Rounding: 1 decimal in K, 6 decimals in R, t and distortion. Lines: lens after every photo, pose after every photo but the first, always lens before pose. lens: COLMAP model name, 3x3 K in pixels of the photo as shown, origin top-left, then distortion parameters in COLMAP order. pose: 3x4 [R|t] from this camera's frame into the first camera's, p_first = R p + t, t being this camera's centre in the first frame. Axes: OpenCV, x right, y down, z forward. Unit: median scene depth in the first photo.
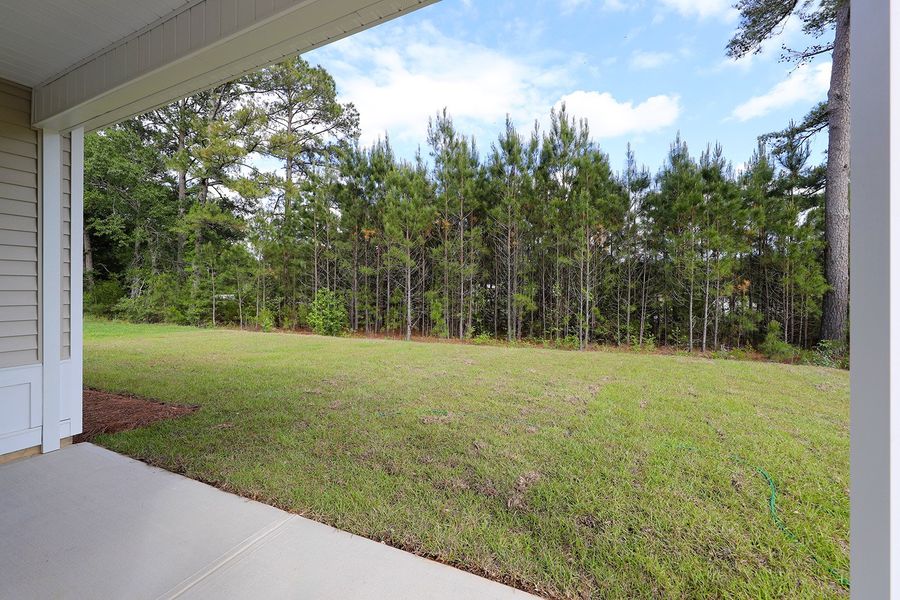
lens RADIAL K [[388.0, 0, 450.2], [0, 388.0, 289.0], [0, 0, 1]] dist [0.015296, -0.000080]
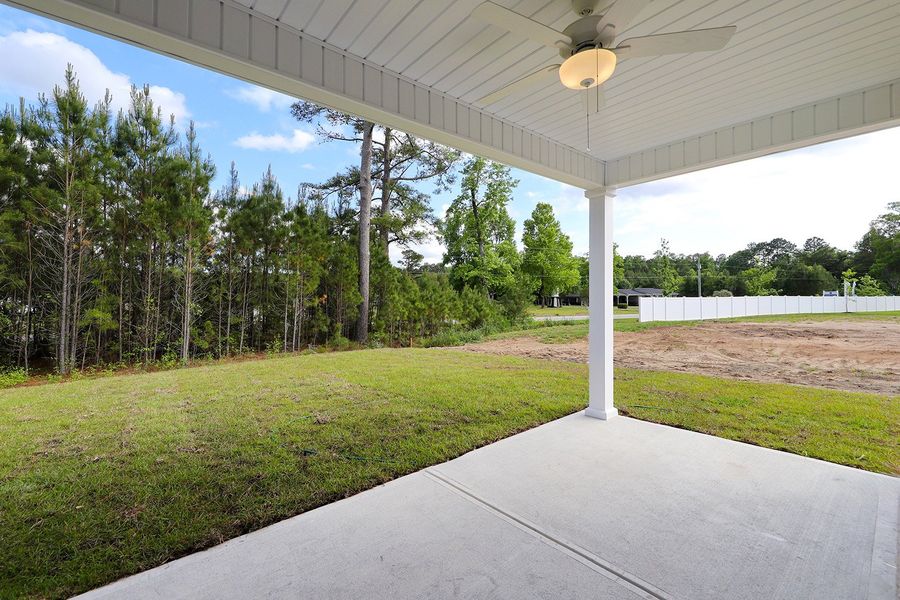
lens RADIAL K [[388.0, 0, 450.2], [0, 388.0, 289.0], [0, 0, 1]] dist [0.015296, -0.000080]
pose [[0.395808, 0.020527, 0.918104, -0.250325], [0.001616, 0.999733, -0.023049, -0.007455], [-0.918332, 0.010606, 0.395669, 0.049955]]
